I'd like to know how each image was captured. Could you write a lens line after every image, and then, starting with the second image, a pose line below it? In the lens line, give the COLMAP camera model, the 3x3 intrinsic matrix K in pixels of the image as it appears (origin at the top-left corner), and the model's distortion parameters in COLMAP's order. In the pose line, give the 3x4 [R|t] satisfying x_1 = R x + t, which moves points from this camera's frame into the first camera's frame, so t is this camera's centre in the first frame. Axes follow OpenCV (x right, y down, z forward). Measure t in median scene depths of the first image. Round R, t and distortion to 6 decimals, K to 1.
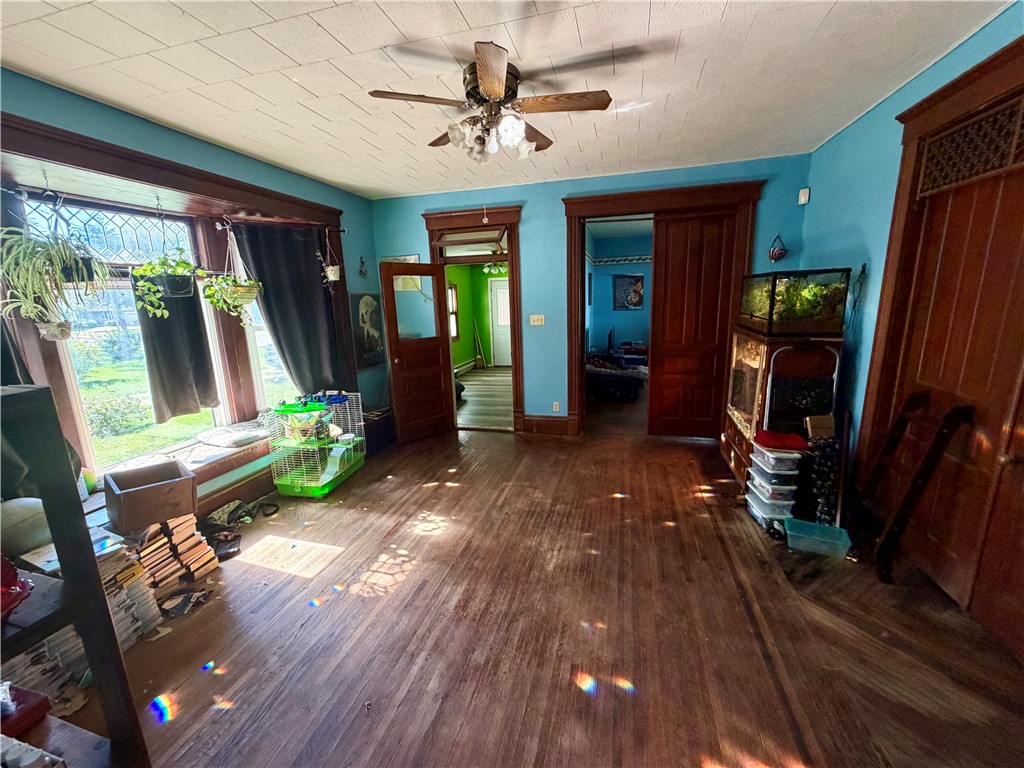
lens RADIAL K [[408.1, 0, 508.0], [0, 408.1, 383.8], [0, 0, 1]] dist [-0.000305, -0.000152]
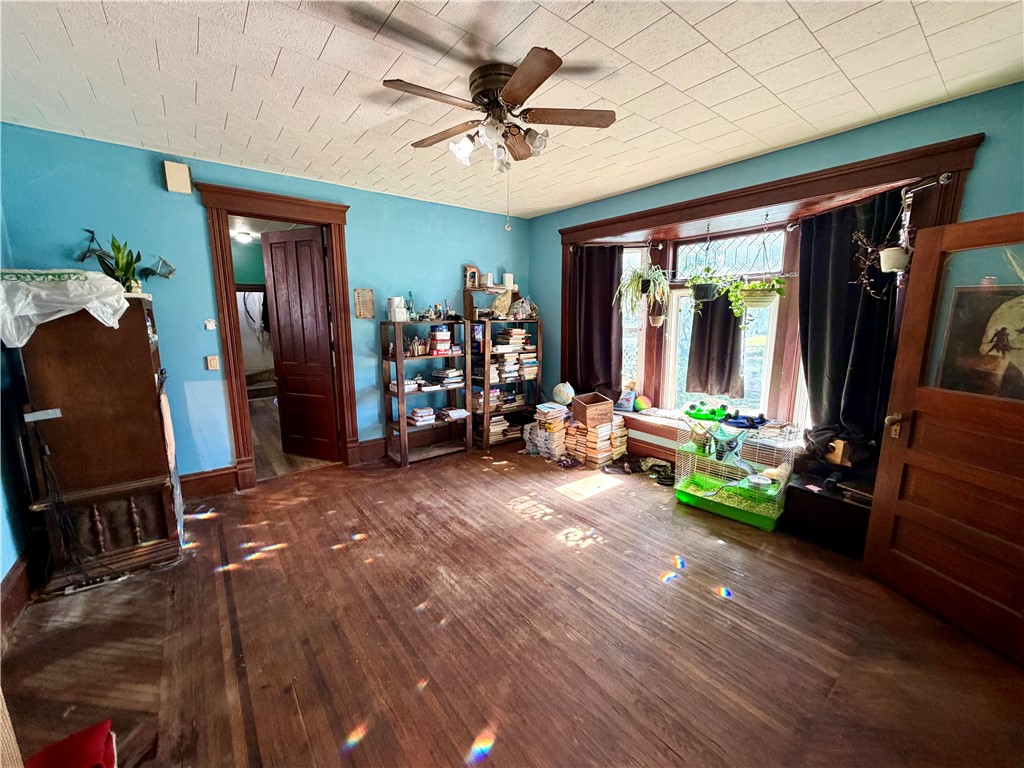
lens RADIAL K [[408.1, 0, 508.0], [0, 408.1, 383.8], [0, 0, 1]] dist [-0.000305, -0.000152]
pose [[-0.592340, 0.164877, -0.788637, 0.728522], [-0.152010, 0.938388, 0.310358, -0.324852], [0.791218, 0.303718, -0.530782, 1.521517]]
